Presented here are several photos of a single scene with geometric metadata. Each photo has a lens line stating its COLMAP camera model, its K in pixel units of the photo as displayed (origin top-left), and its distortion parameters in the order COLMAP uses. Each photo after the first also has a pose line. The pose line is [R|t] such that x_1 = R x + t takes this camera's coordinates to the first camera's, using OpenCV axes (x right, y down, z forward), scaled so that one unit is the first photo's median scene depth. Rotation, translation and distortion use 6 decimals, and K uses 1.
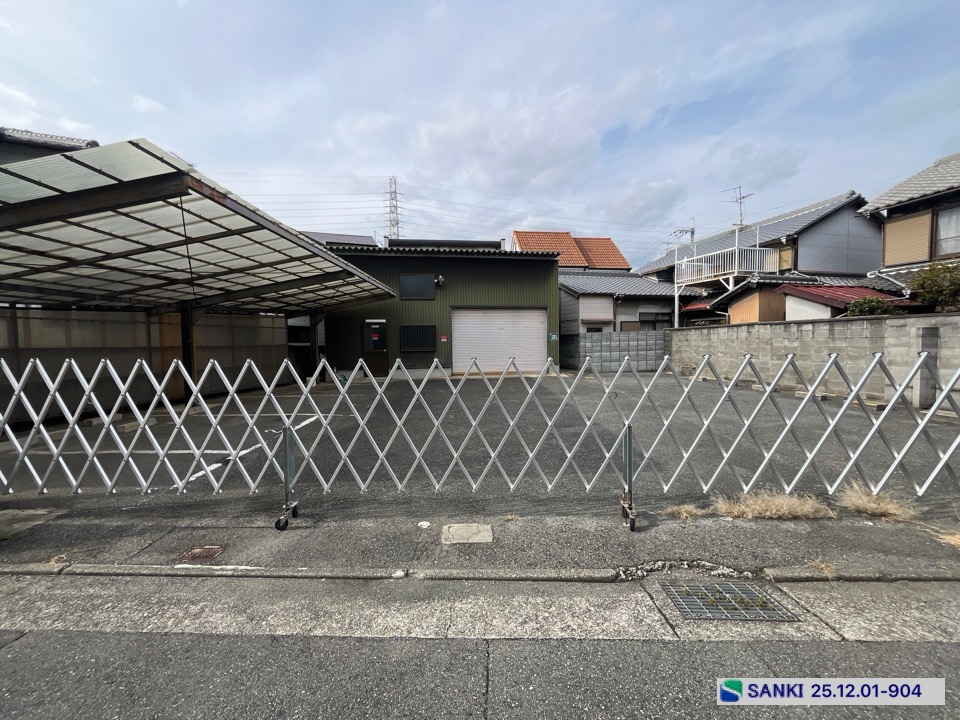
lens RADIAL K [[389.3, 0, 477.0], [0, 389.3, 360.9], [0, 0, 1]] dist [-0.003191, 0.000079]
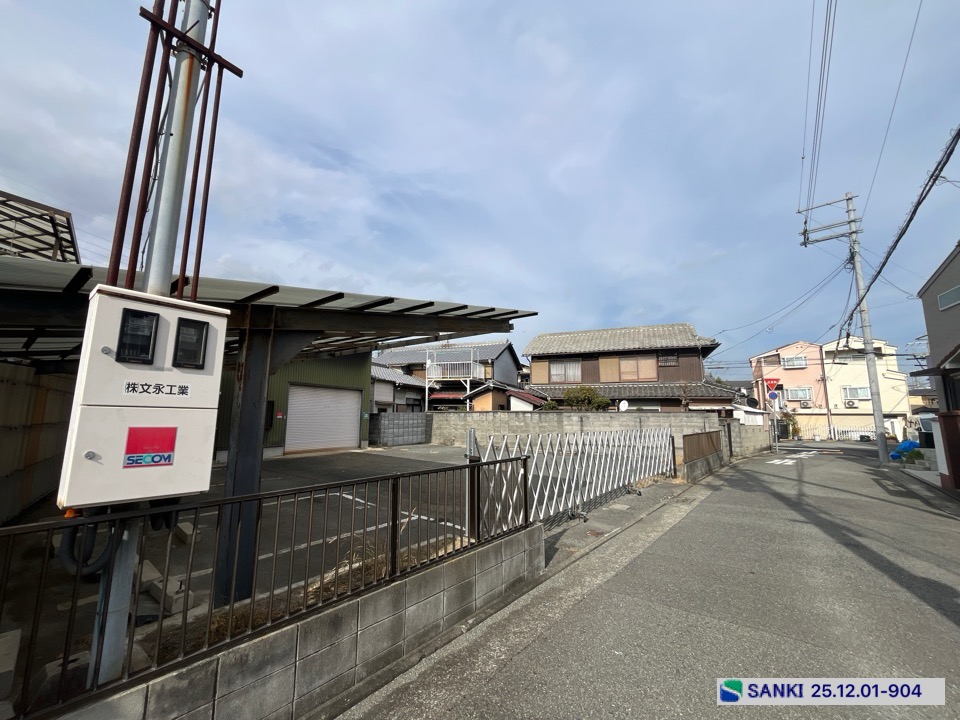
lens RADIAL K [[389.3, 0, 477.0], [0, 389.3, 360.9], [0, 0, 1]] dist [-0.003191, 0.000079]
pose [[0.603712, 0.132611, 0.786095, -0.579013], [0.021946, 0.982929, -0.182671, -0.003943], [-0.796900, 0.127533, 0.590496, 0.041345]]
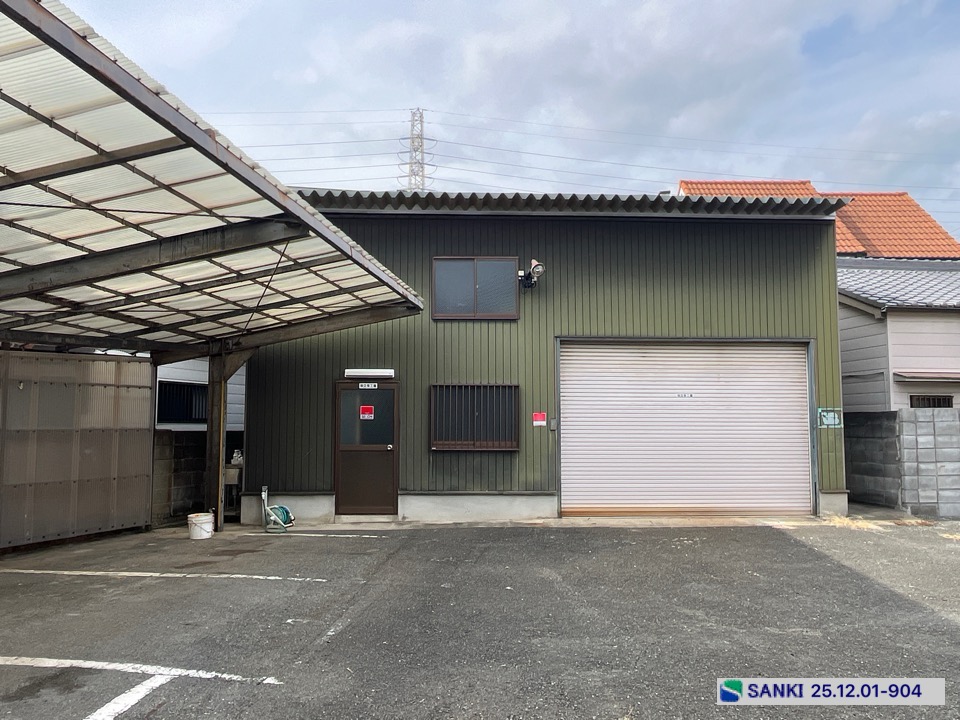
lens RADIAL K [[768.7, 0, 475.1], [0, 768.7, 361.4], [0, 0, 1]] dist [-0.003026, 0.000565]
pose [[0.992141, 0.005378, -0.125007, -0.054967], [-0.021465, 0.991579, -0.127709, -0.015579], [0.123268, 0.129388, 0.983902, 0.238181]]
